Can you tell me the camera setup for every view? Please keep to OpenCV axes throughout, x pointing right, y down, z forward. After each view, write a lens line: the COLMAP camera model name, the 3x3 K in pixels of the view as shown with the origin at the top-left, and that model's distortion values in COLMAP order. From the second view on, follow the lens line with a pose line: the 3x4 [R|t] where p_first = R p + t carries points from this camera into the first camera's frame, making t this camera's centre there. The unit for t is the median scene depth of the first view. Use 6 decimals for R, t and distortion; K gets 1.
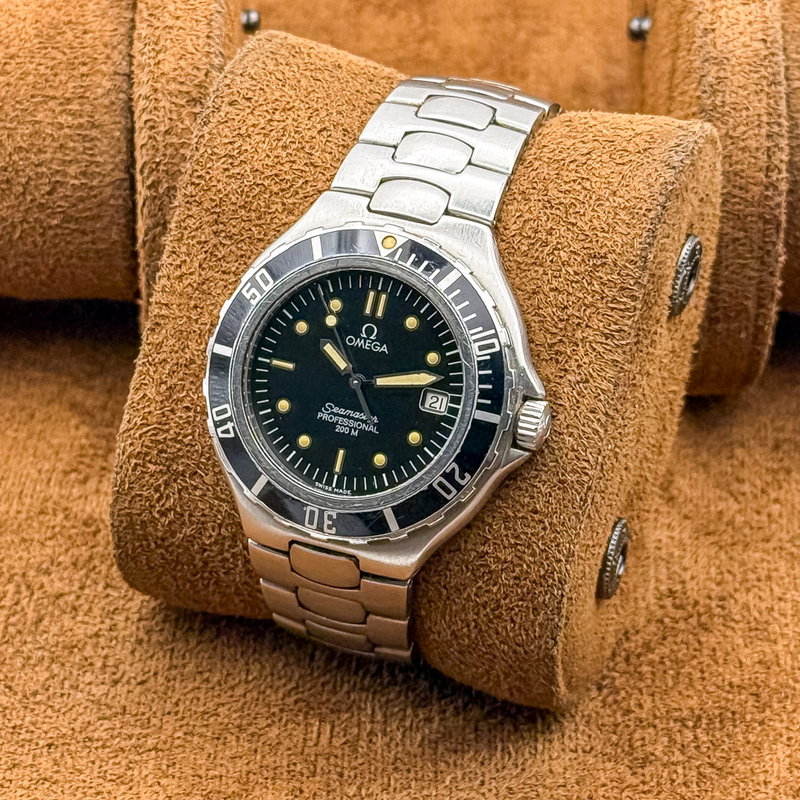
lens RADIAL K [[2845.2, 0, 404.3], [0, 2845.2, 395.3], [0, 0, 1]] dist [0.158471, 0.000000]
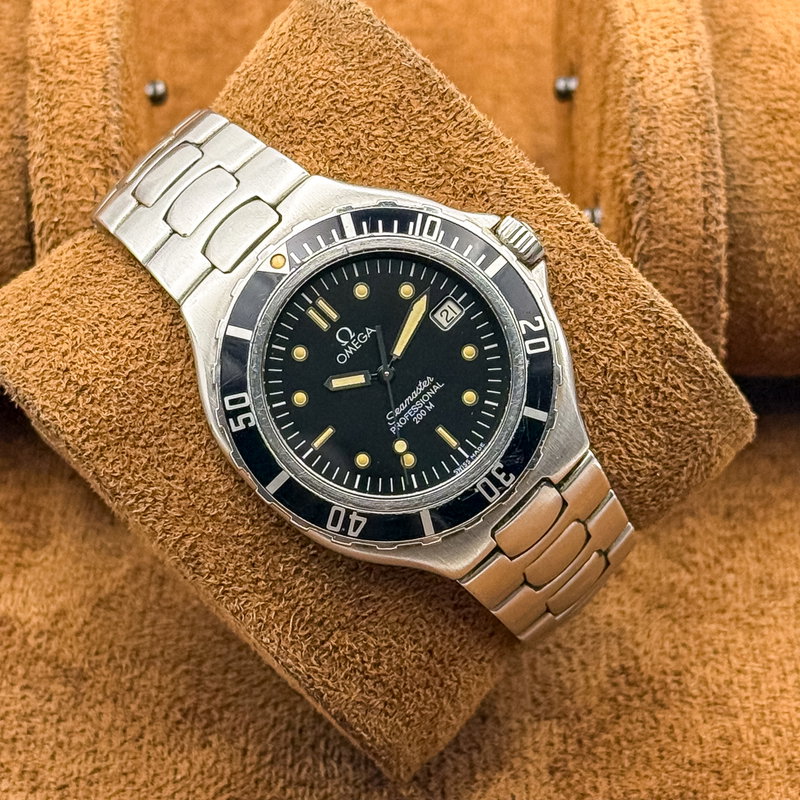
lens RADIAL K [[2845.2, 0, 401.4], [0, 2845.2, 393.2], [0, 0, 1]] dist [0.158471, 0.000000]
pose [[0.491330, -0.804078, 0.334743, -0.326234], [0.850367, 0.525968, 0.015260, -0.011076], [-0.188334, 0.277156, 0.942186, 0.130816]]
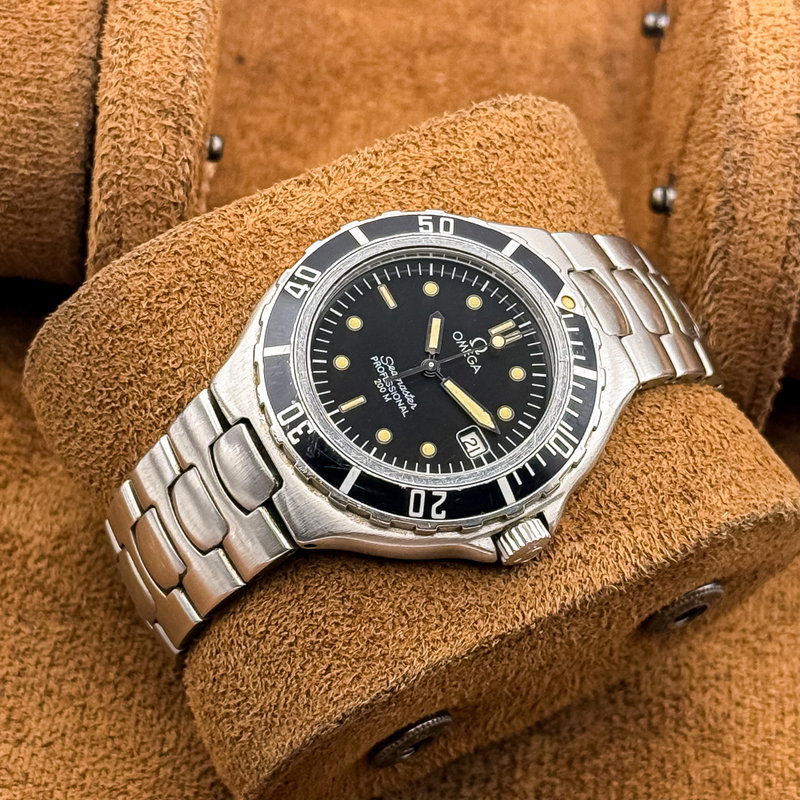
lens RADIAL K [[2845.2, 0, 395.8], [0, 2845.2, 404.0], [0, 0, 1]] dist [0.158471, 0.000000]
pose [[0.617685, 0.786305, 0.013791, -0.026636], [-0.741542, 0.588182, -0.322735, 0.304798], [-0.261880, 0.189122, 0.946389, 0.138114]]
